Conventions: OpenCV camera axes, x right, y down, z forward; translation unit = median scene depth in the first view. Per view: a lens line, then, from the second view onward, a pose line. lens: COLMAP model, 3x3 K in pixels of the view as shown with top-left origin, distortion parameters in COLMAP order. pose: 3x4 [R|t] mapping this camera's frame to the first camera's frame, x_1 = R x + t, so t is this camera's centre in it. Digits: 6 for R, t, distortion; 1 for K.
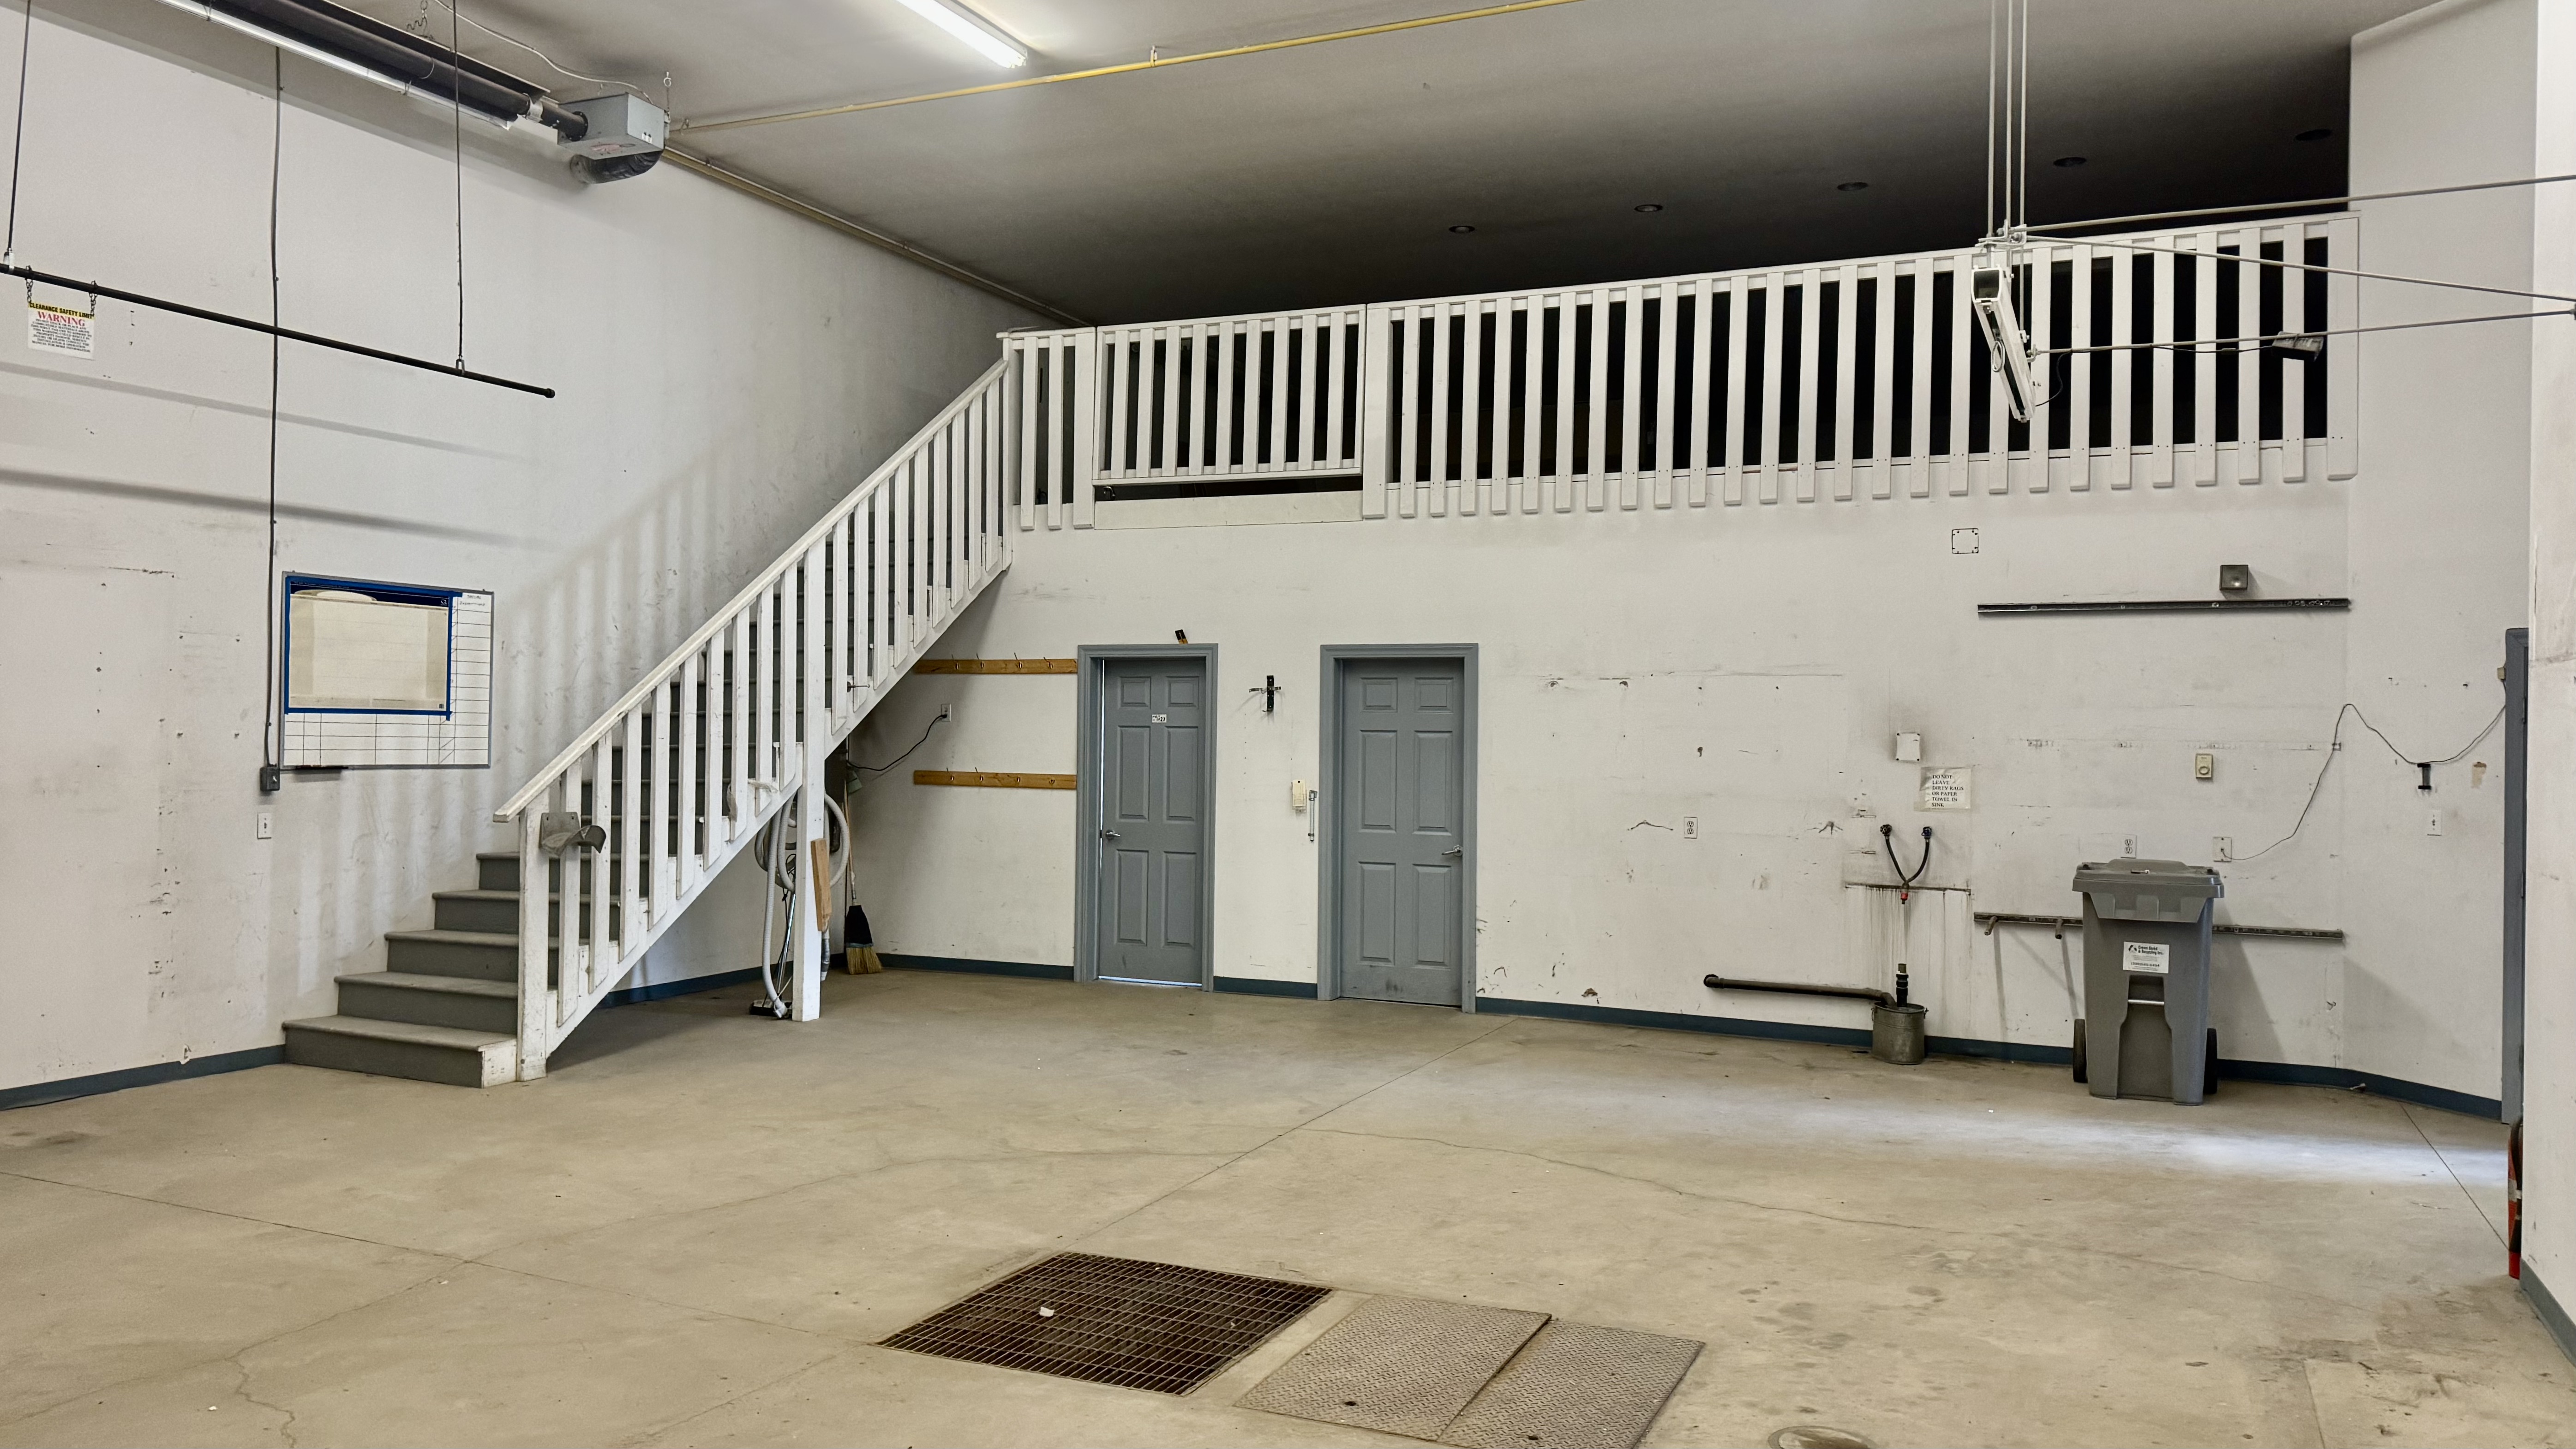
lens RADIAL K [[1796.4, 0, 1288.6], [0, 1796.4, 727.6], [0, 0, 1]] dist [0.045538, -0.004106]
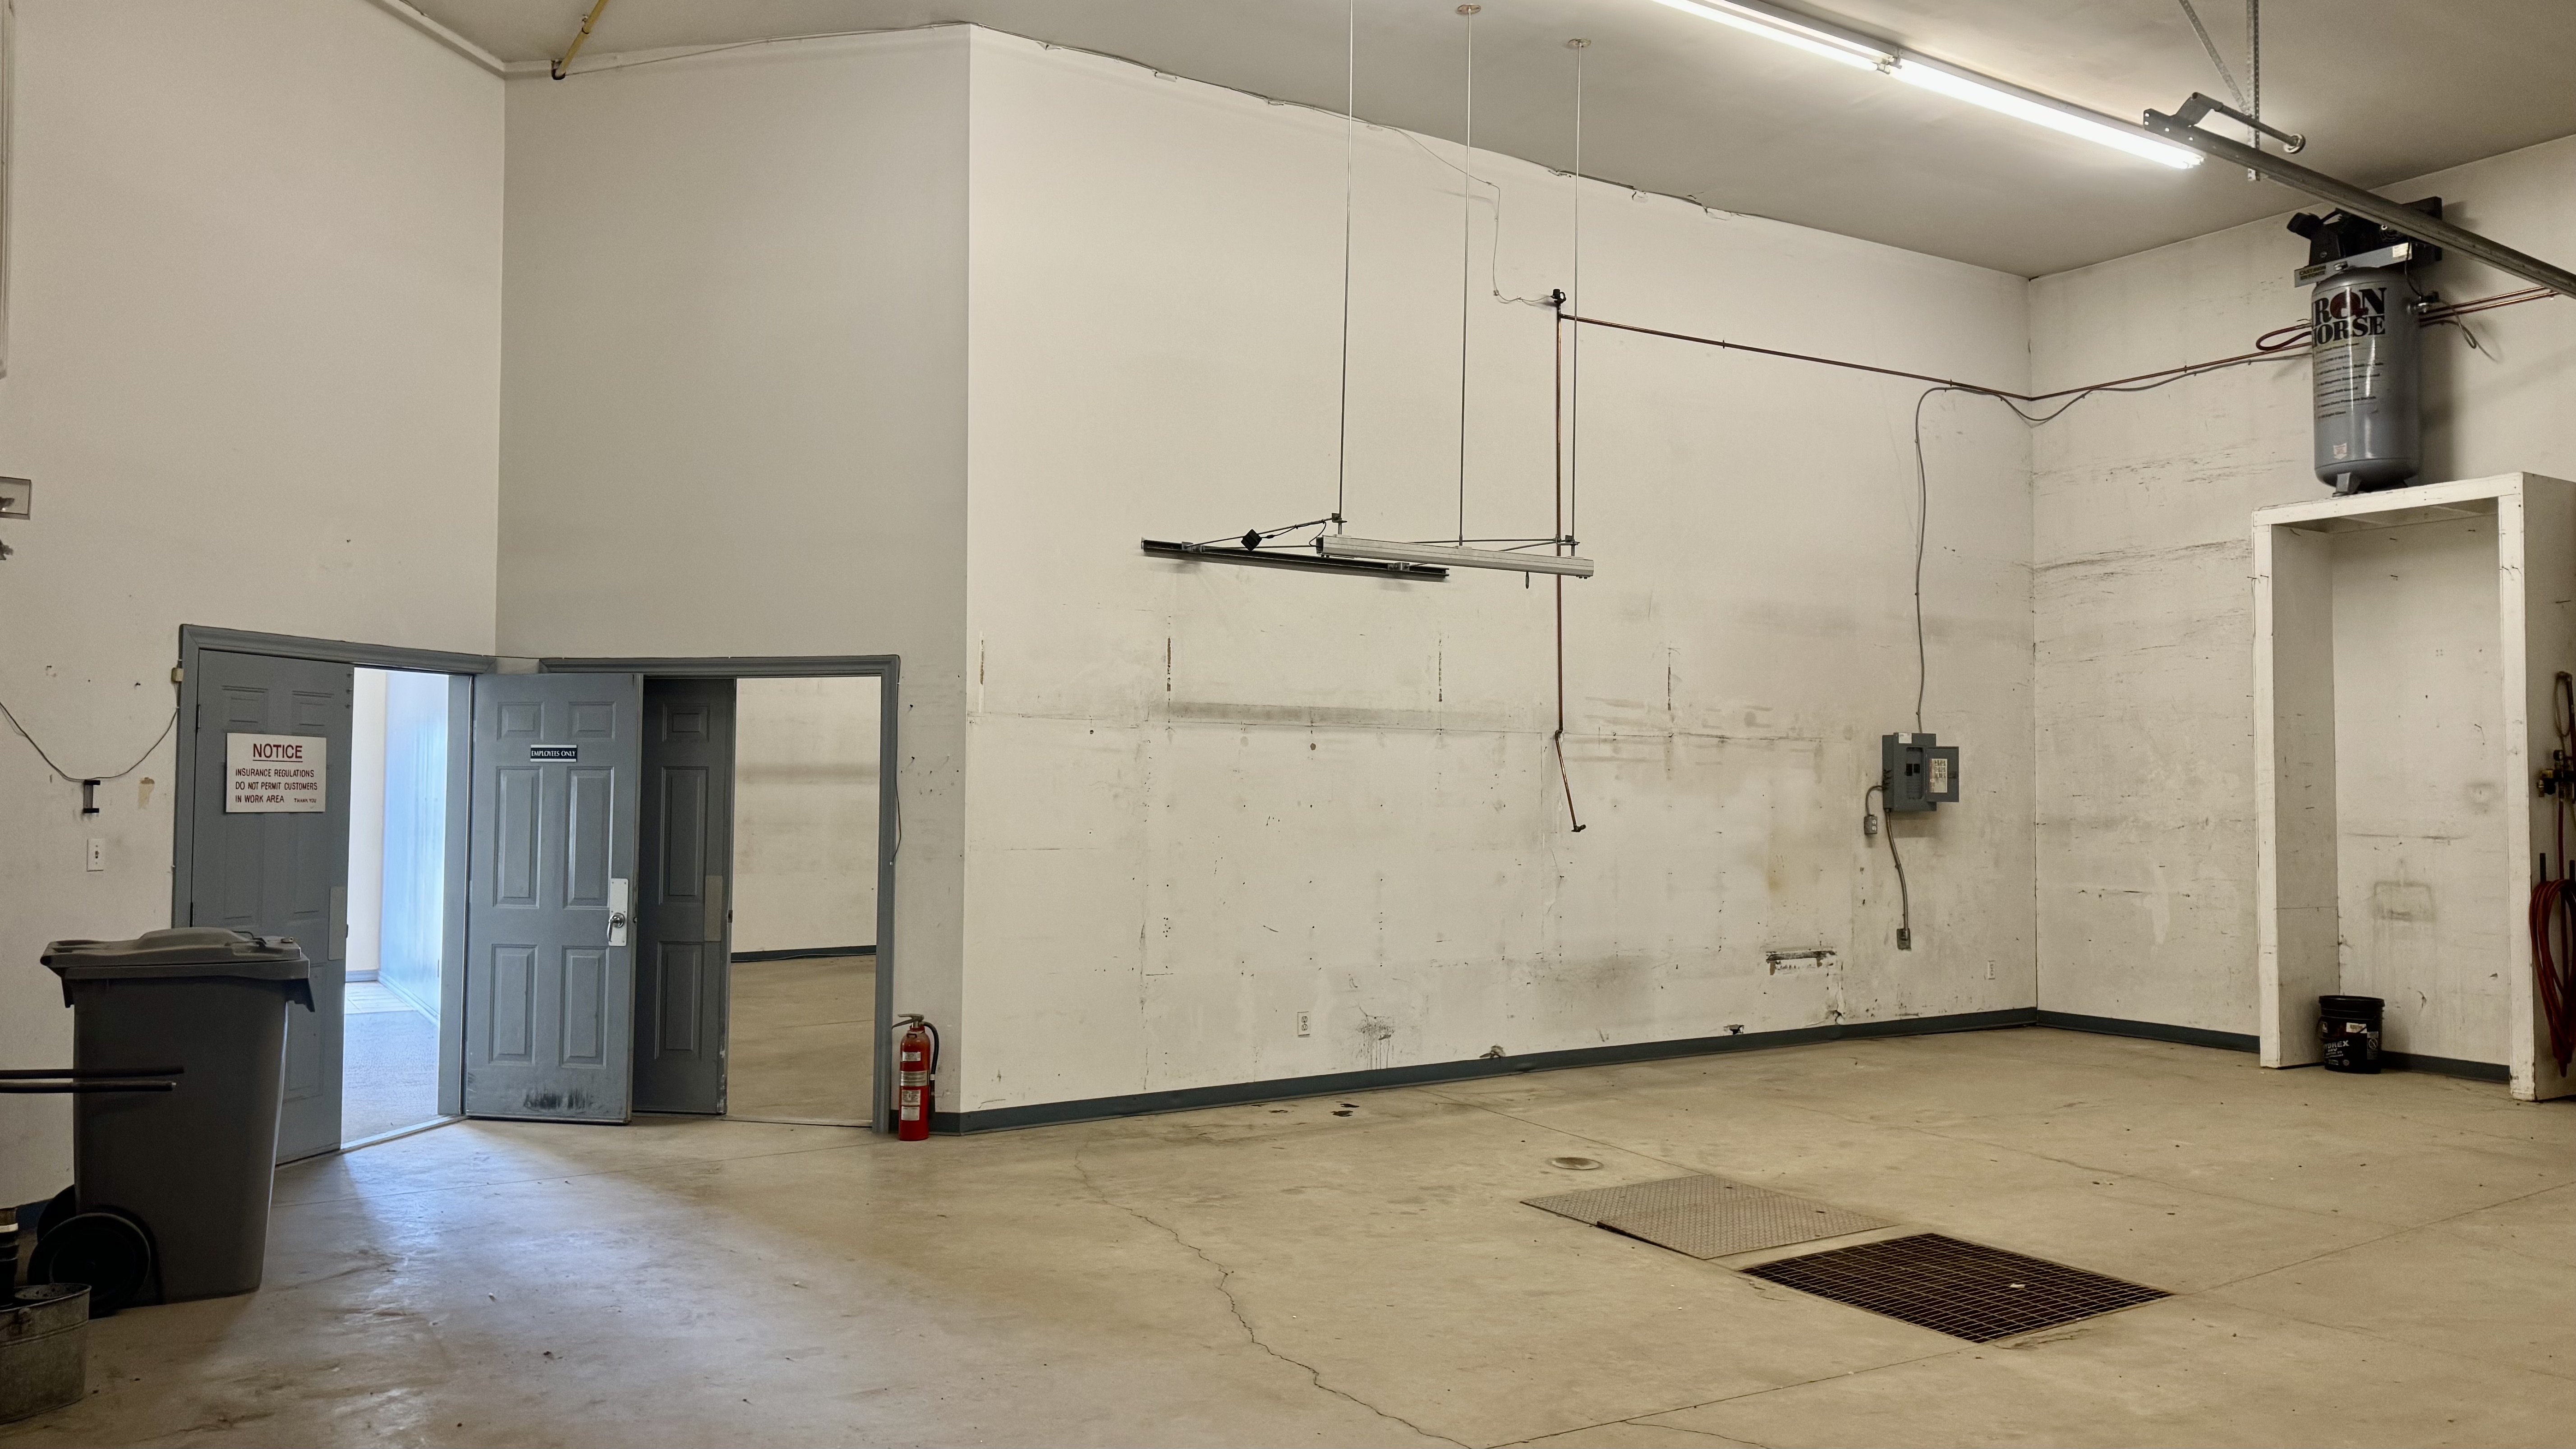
lens RADIAL K [[1796.2, 0, 1289.1], [0, 1796.2, 722.1], [0, 0, 1]] dist [0.045538, -0.004106]
pose [[-0.829949, -0.000520, 0.557839, -0.317403], [-0.022436, 0.999222, -0.032449, 0.011515], [-0.557388, -0.039447, -0.829314, 1.798794]]
